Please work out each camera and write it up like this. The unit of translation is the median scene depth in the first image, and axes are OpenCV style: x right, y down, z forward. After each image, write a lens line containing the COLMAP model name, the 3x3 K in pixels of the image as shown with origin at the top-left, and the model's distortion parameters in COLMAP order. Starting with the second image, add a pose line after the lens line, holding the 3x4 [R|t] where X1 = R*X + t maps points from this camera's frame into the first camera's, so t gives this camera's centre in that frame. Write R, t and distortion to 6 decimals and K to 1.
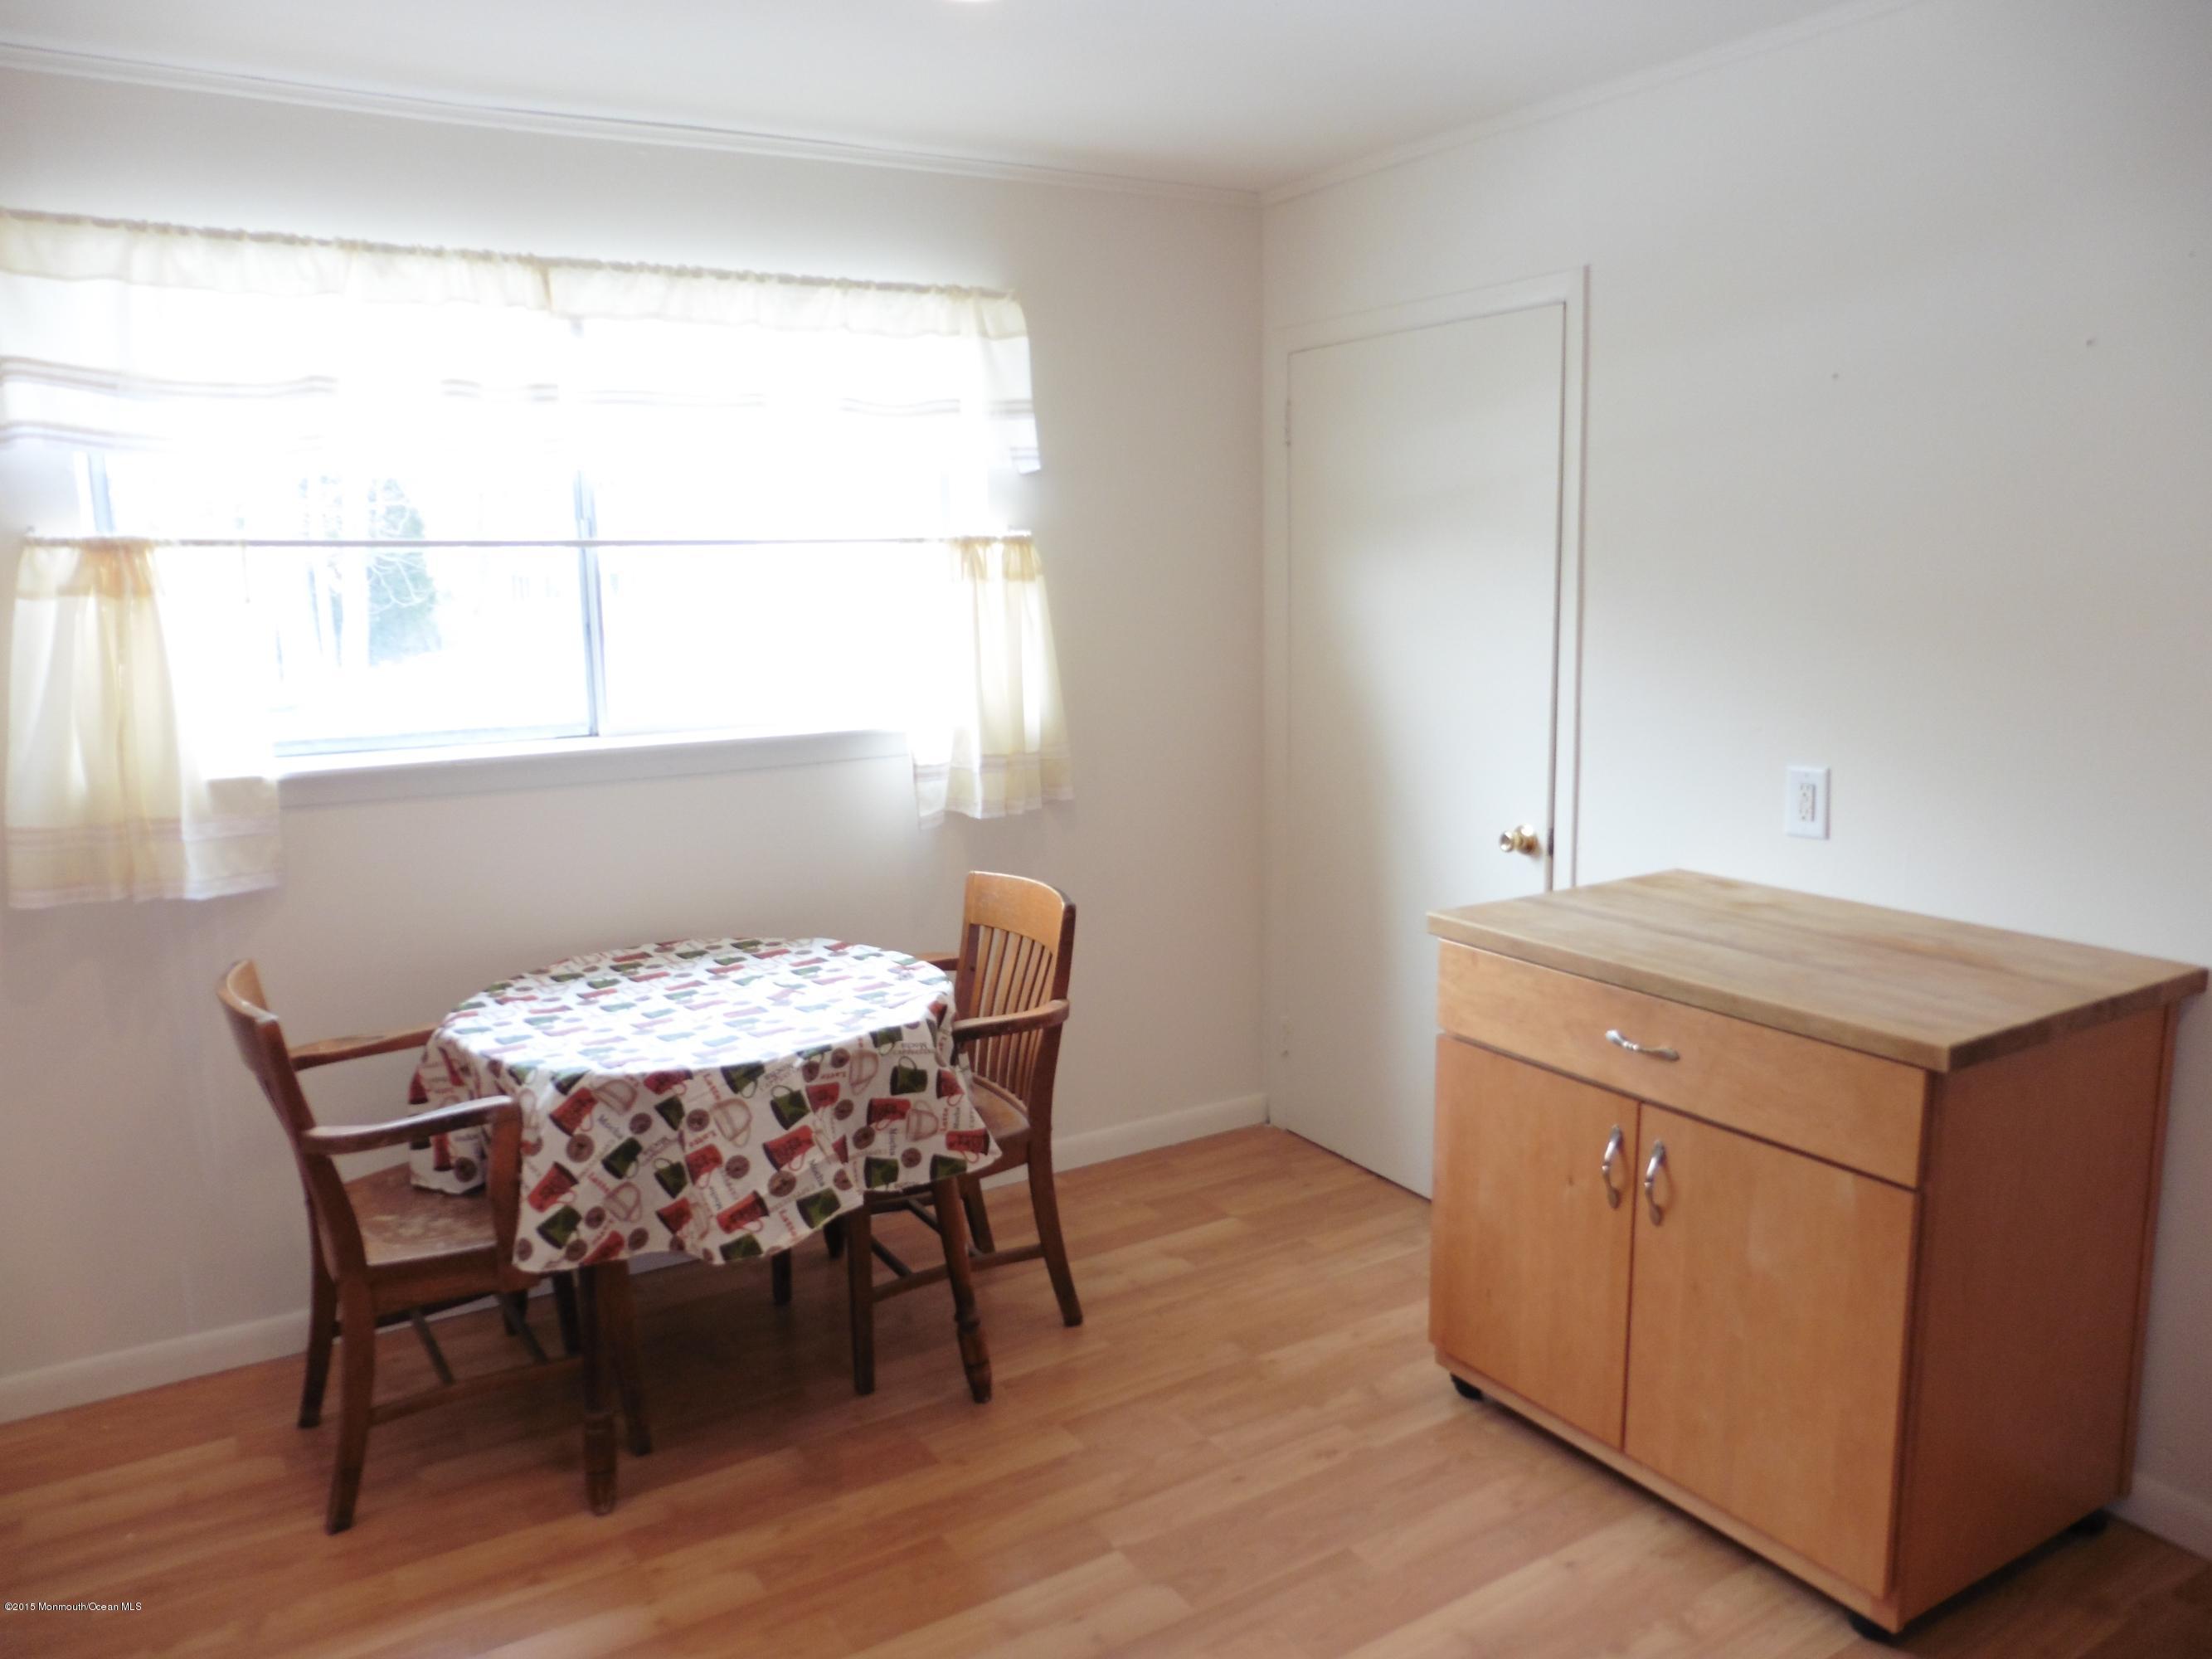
lens RADIAL K [[1604.1, 0, 1103.4], [0, 1604.1, 836.8], [0, 0, 1]] dist [-0.071785, 0.057144]
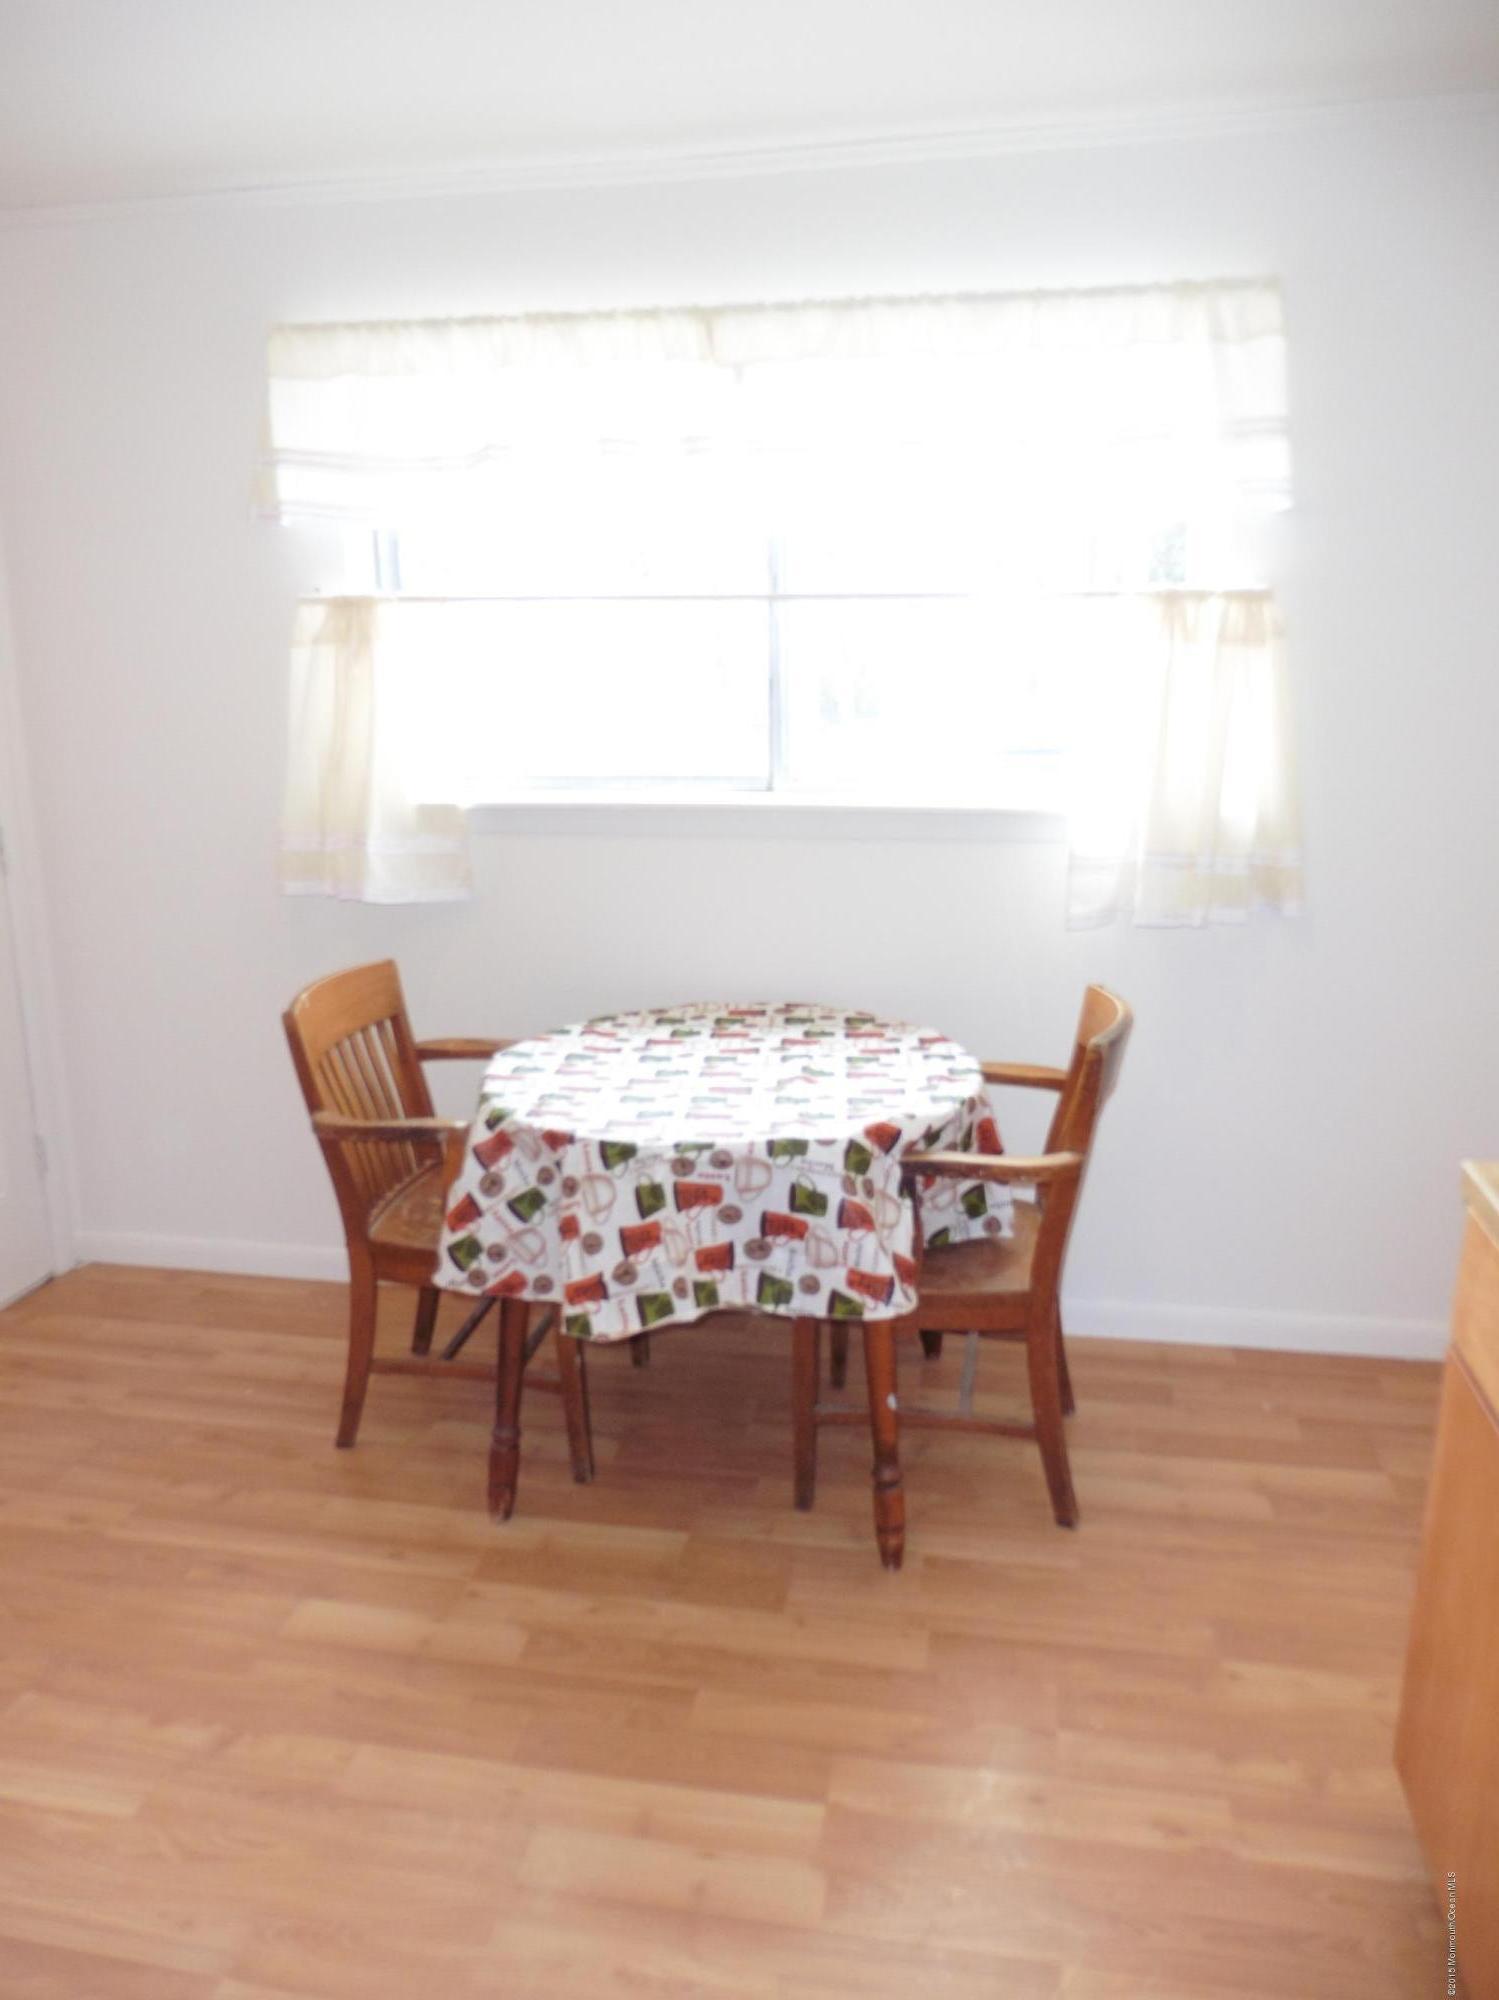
lens RADIAL K [[1450.2, 0, 740.5], [0, 1450.2, 1002.2], [0, 0, 1]] dist [-0.071785, 0.057144]
pose [[0.741141, 0.168004, -0.649988, 0.352910], [-0.115705, 0.985659, 0.122835, -0.051974], [0.661303, -0.015831, 0.749952, 0.363319]]
